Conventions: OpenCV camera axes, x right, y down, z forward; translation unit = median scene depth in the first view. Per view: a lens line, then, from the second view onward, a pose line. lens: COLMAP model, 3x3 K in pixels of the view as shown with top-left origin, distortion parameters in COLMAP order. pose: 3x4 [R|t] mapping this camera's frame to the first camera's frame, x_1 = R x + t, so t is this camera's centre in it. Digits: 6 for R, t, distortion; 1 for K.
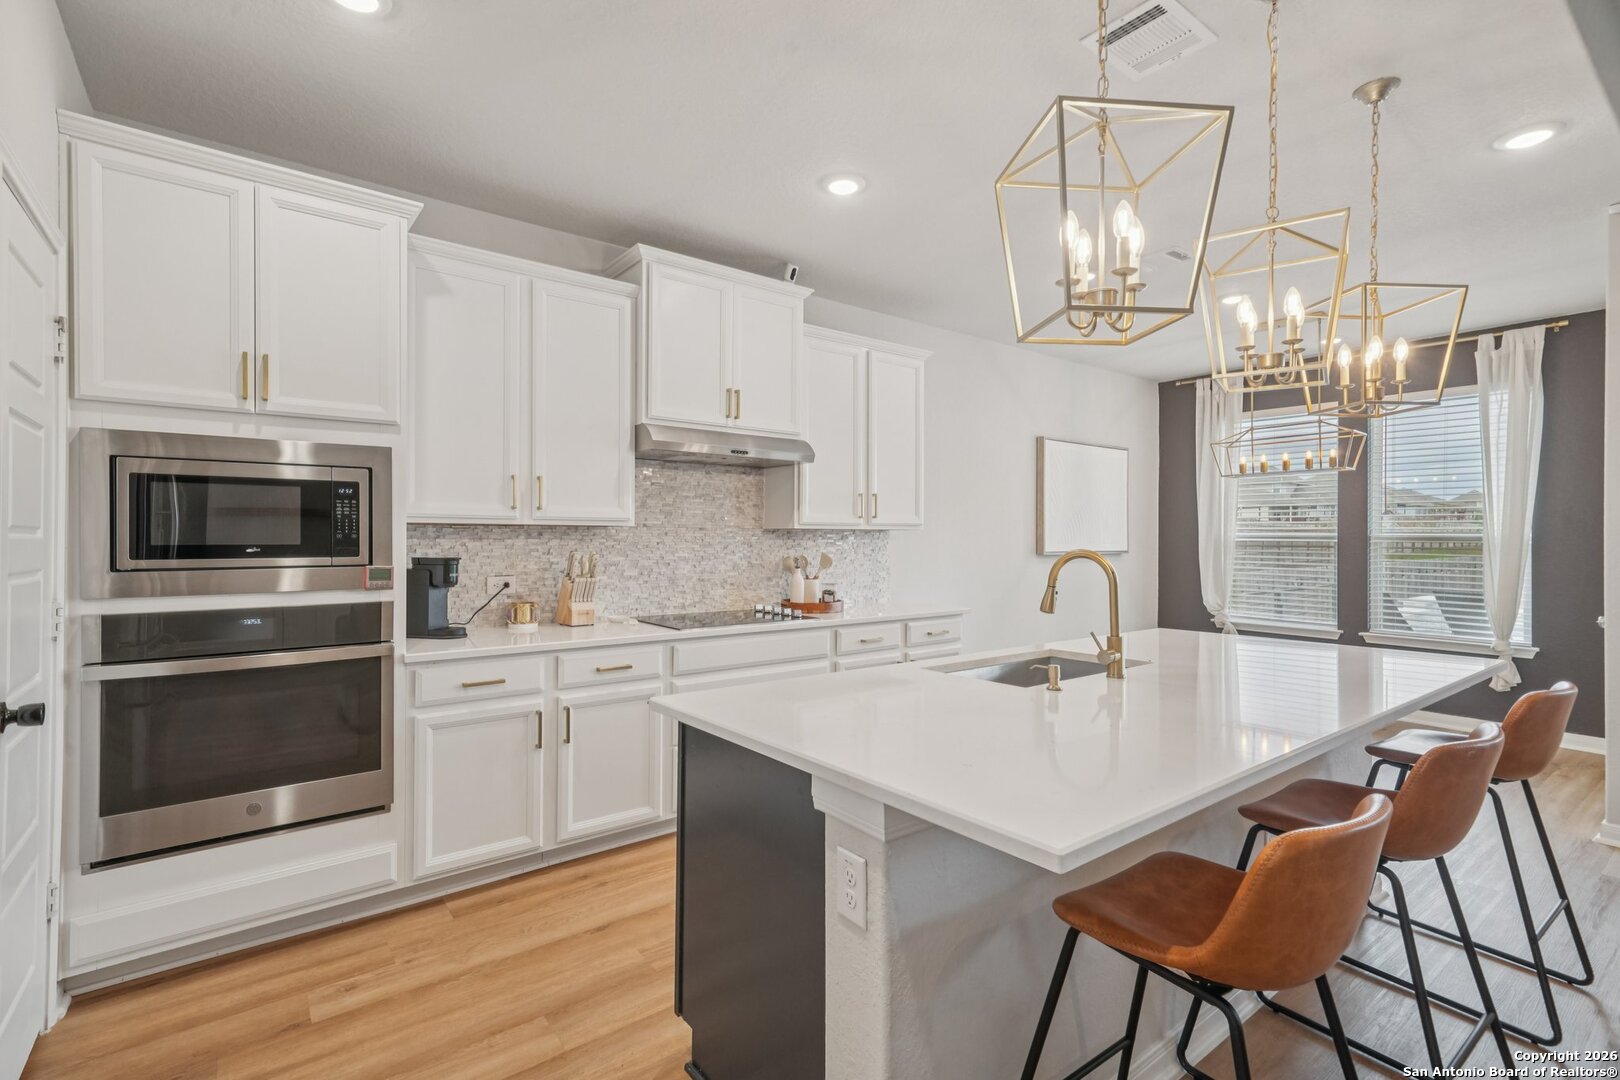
lens RADIAL K [[744.7, 0, 812.6], [0, 744.7, 537.1], [0, 0, 1]] dist [0.002634, 0.000523]
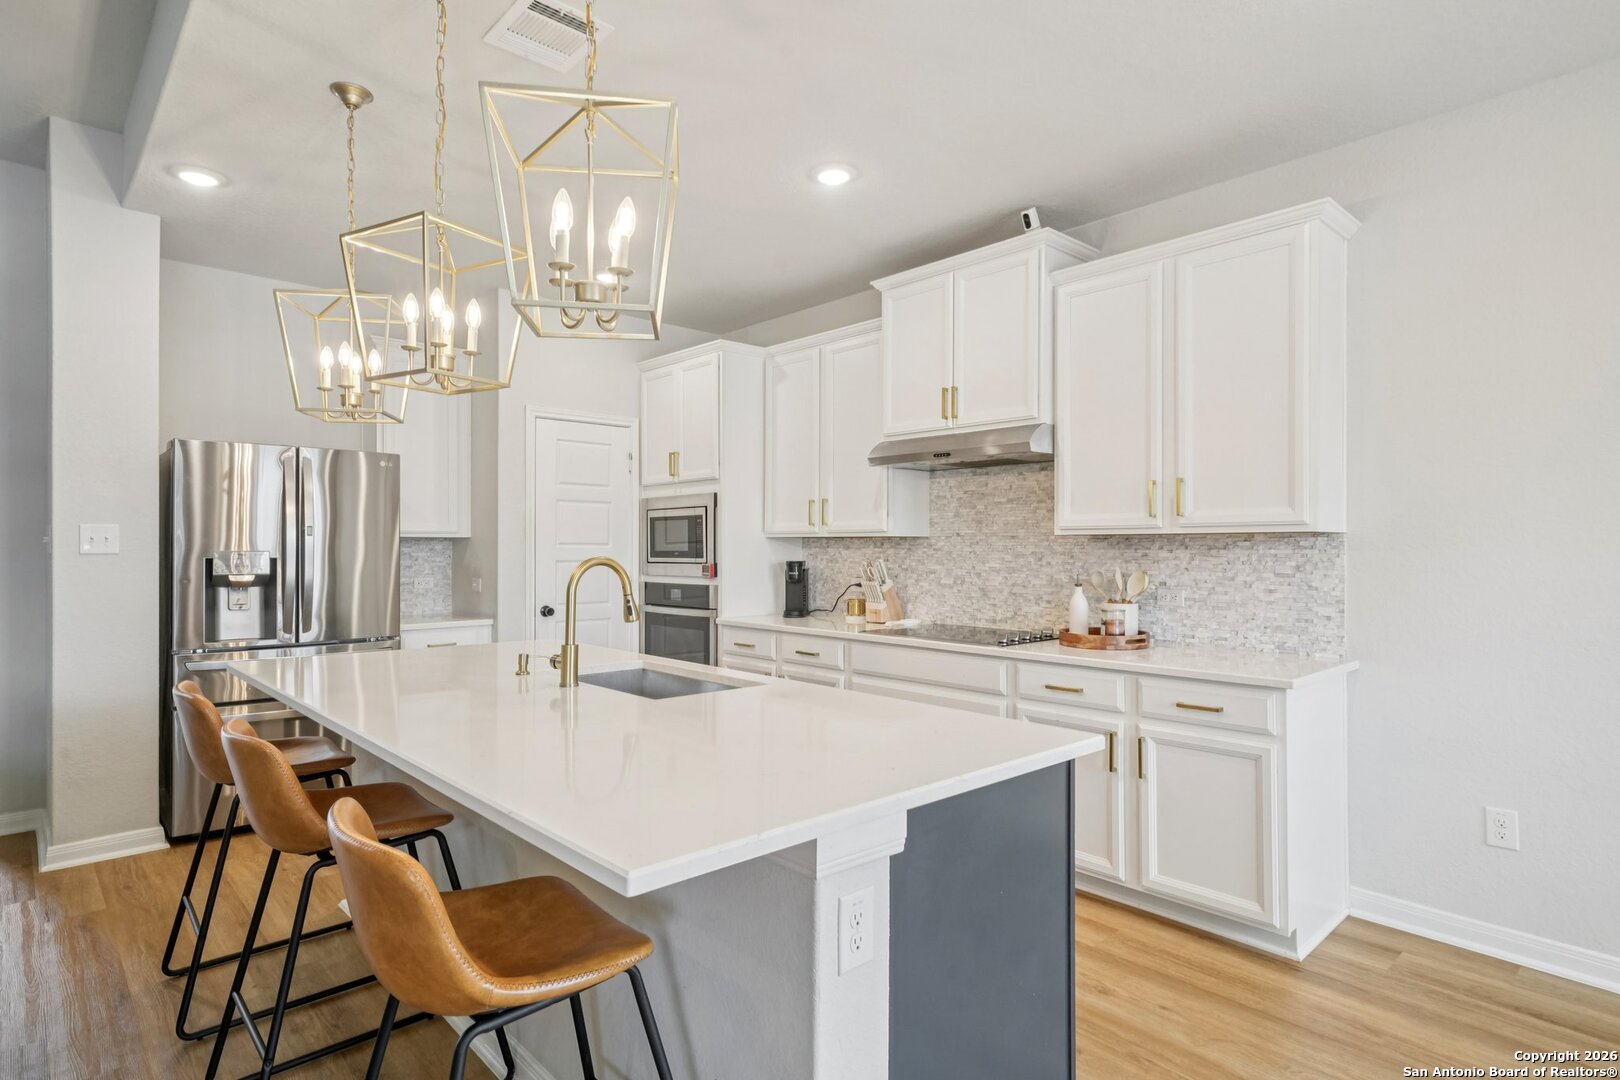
lens RADIAL K [[846.1, 0, 811.9], [0, 846.1, 540.4], [0, 0, 1]] dist [0.005961, 0.000153]
pose [[0.088729, -0.010968, -0.995995, 0.862315], [0.000019, 0.999939, -0.011010, 0.004256], [0.996056, 0.000958, 0.088724, 0.679909]]
